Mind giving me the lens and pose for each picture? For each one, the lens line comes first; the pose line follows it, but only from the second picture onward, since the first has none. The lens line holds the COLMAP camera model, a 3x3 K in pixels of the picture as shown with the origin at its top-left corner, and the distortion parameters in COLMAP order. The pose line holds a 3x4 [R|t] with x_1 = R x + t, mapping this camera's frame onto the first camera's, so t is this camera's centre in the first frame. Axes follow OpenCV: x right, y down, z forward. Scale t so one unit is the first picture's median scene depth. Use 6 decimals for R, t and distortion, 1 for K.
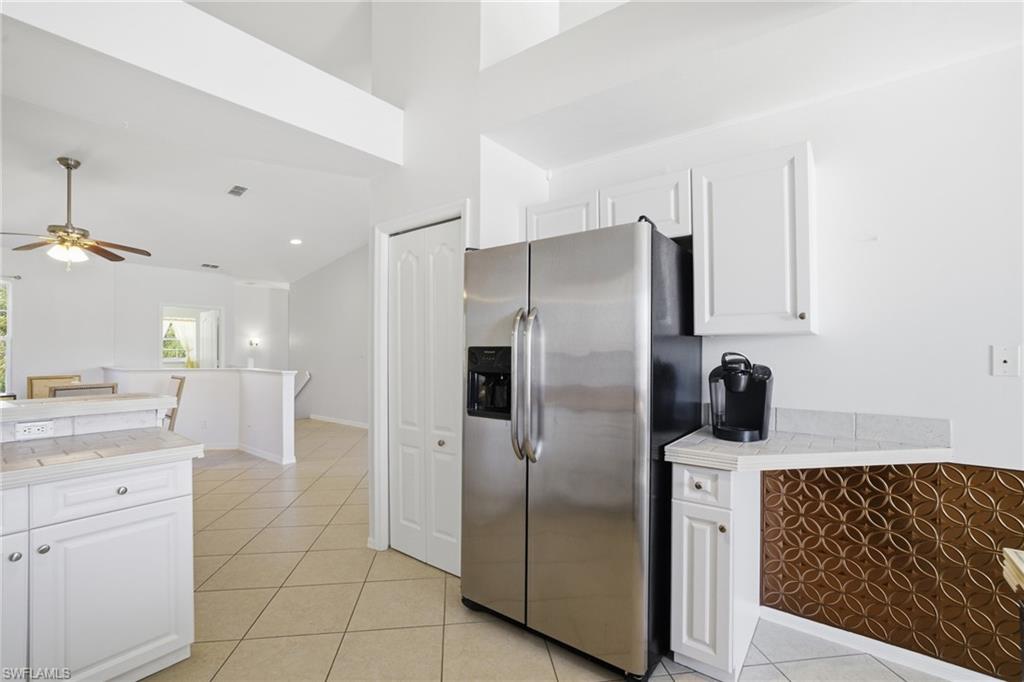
lens RADIAL K [[444.5, 0, 513.3], [0, 444.5, 342.8], [0, 0, 1]] dist [-0.043541, 0.014028]
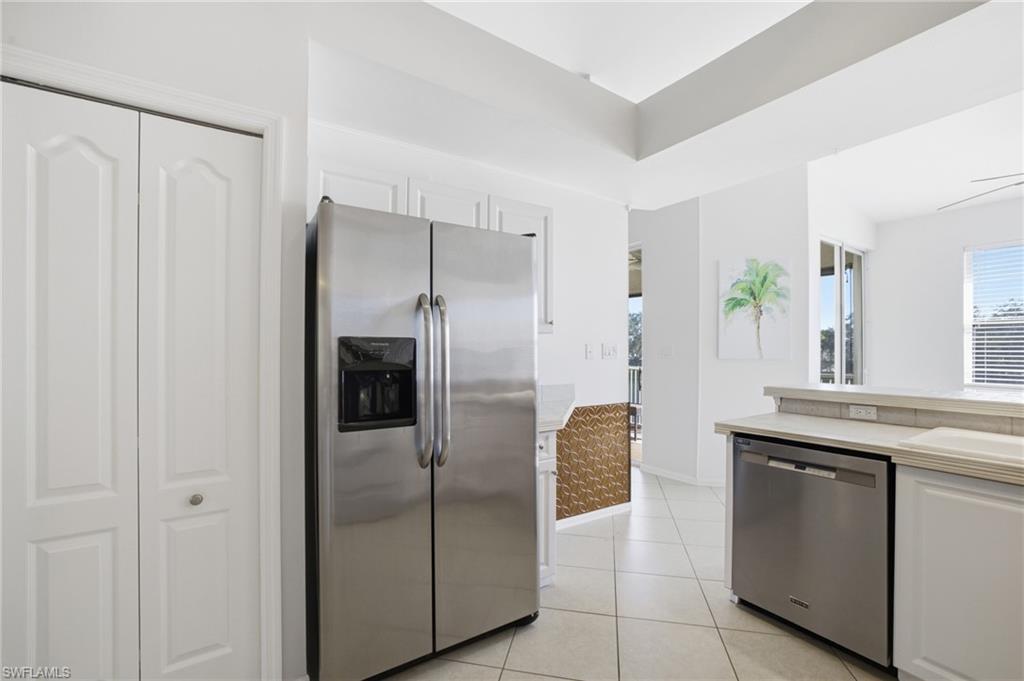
lens RADIAL K [[444.5, 0, 513.3], [0, 444.5, 342.3], [0, 0, 1]] dist [-0.043541, 0.014028]
pose [[0.331053, 0.017509, 0.943450, -0.740452], [-0.016229, 0.999786, -0.012860, 0.024867], [-0.943473, -0.011054, 0.331266, 0.544775]]
